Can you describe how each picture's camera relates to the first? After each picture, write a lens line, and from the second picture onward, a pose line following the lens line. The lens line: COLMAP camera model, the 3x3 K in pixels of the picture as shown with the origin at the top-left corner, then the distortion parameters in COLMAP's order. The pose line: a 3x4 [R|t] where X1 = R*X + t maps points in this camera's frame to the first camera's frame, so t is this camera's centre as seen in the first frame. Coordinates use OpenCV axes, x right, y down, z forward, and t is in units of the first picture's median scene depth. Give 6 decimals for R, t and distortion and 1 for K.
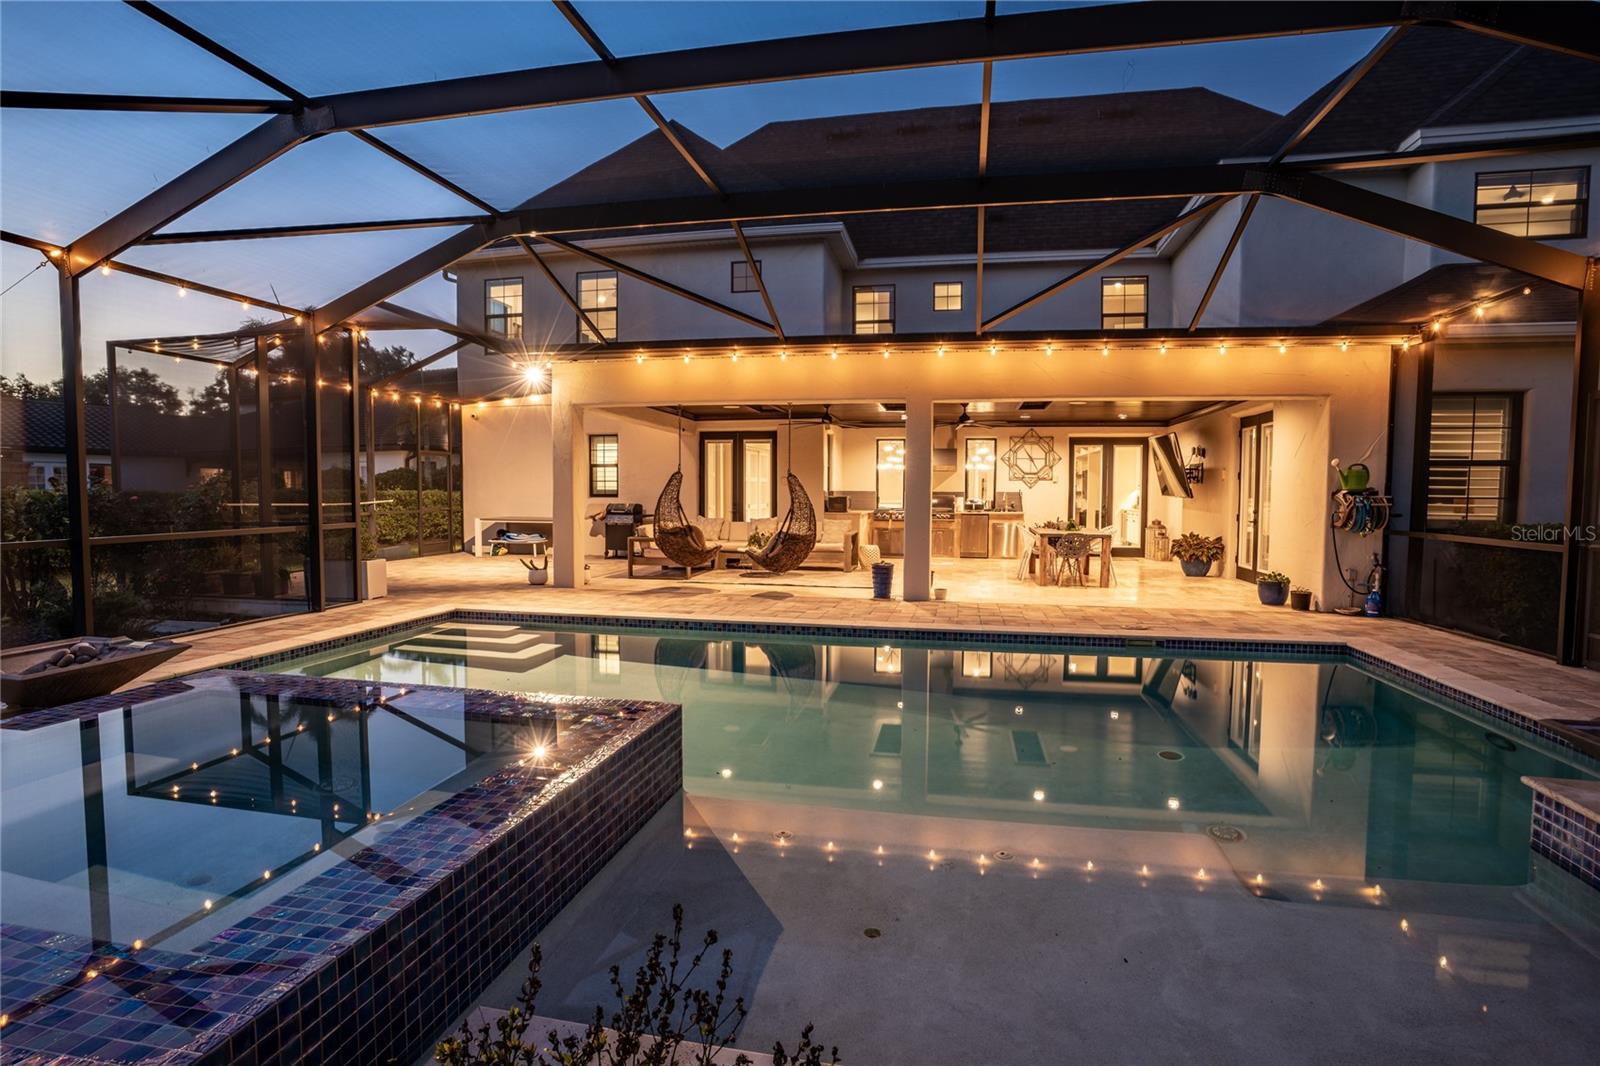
lens RADIAL K [[782.9, 0, 800.0], [0, 782.9, 533.0], [0, 0, 1]] dist [-0.079214, 0.037265]
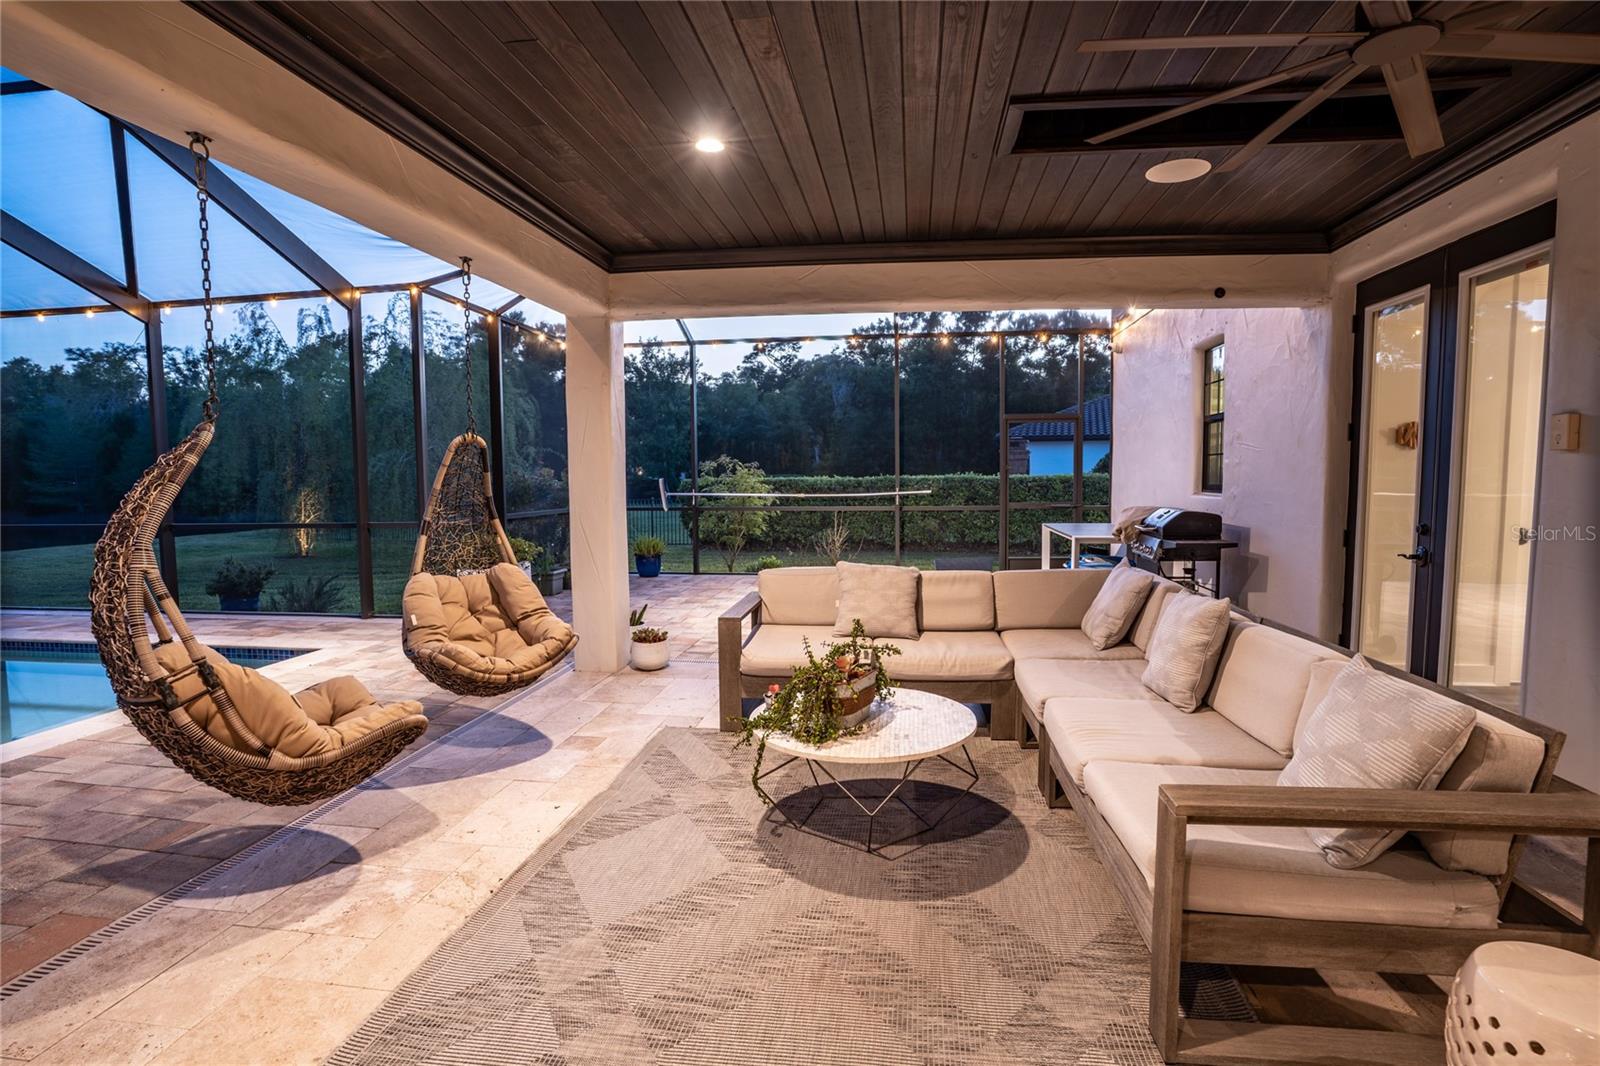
lens RADIAL K [[782.9, 0, 800.0], [0, 782.9, 533.0], [0, 0, 1]] dist [-0.079214, 0.037265]
pose [[0.055842, 0.068727, -0.996071, 0.151721], [-0.048752, 0.996626, 0.066032, -0.039964], [0.997249, 0.044873, 0.059004, 0.743484]]
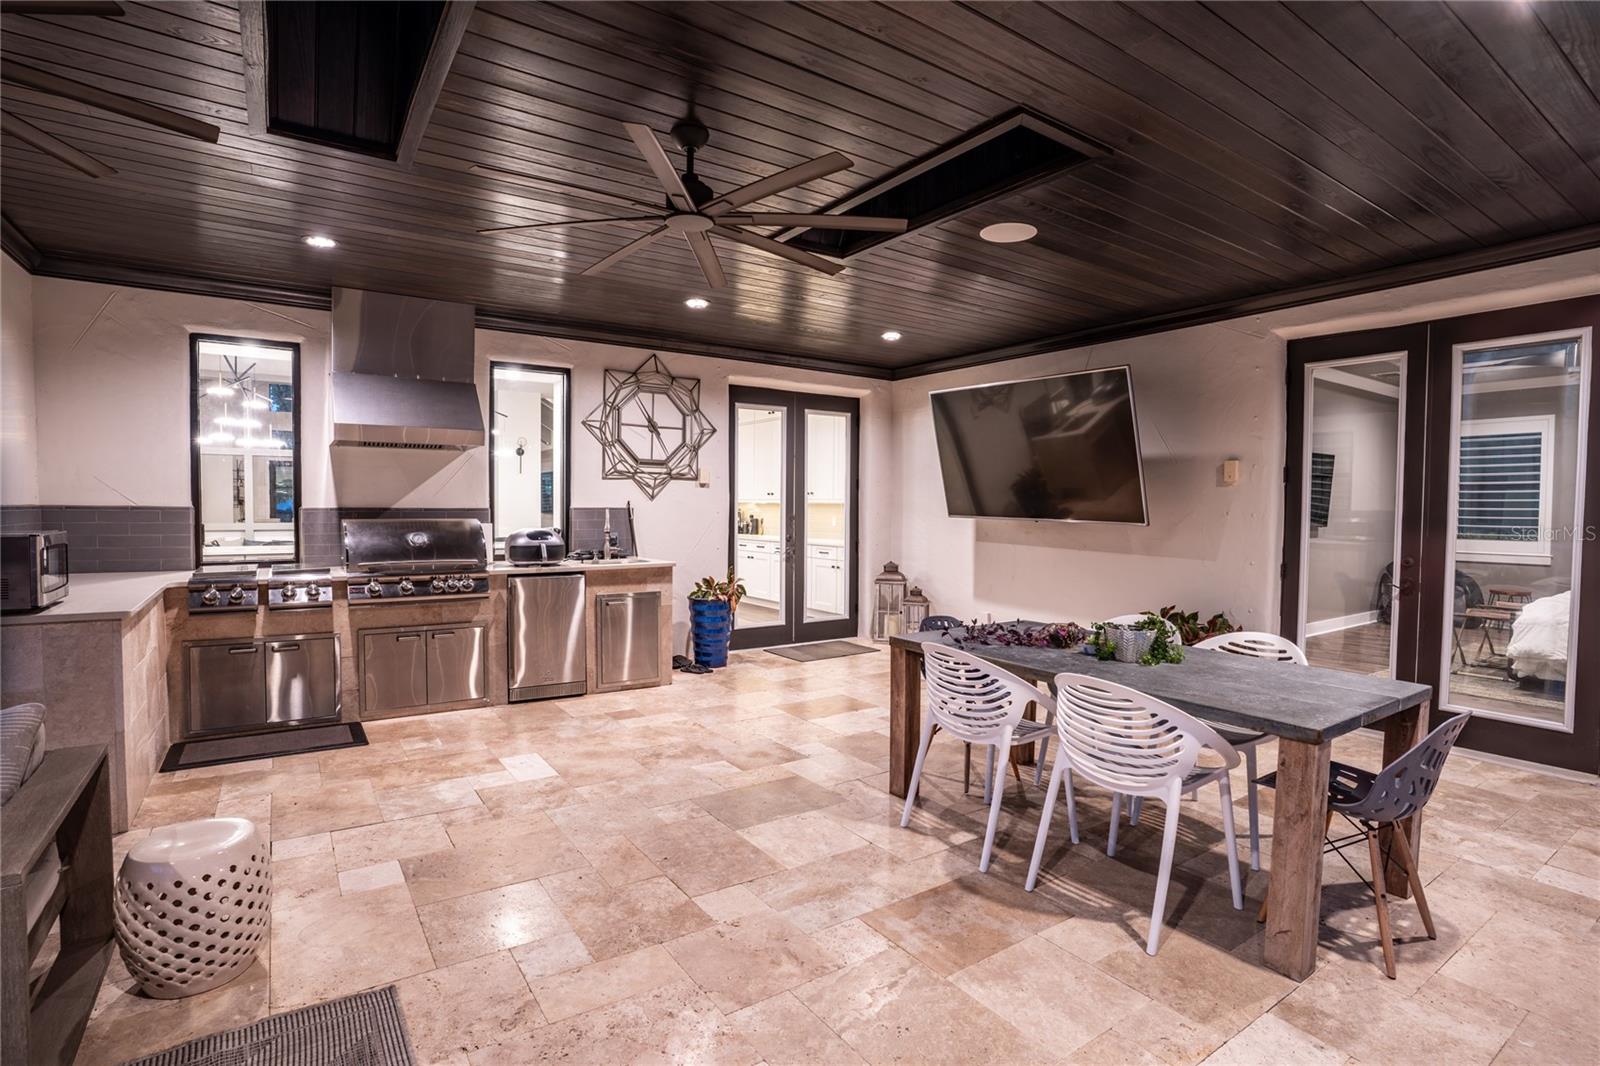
lens RADIAL K [[782.9, 0, 800.0], [0, 782.9, 533.0], [0, 0, 1]] dist [-0.079214, 0.037265]
pose [[0.694235, -0.024486, 0.719332, 0.054207], [0.035771, 0.999360, -0.000505, -0.036799], [-0.718859, 0.026082, 0.694667, 0.664591]]
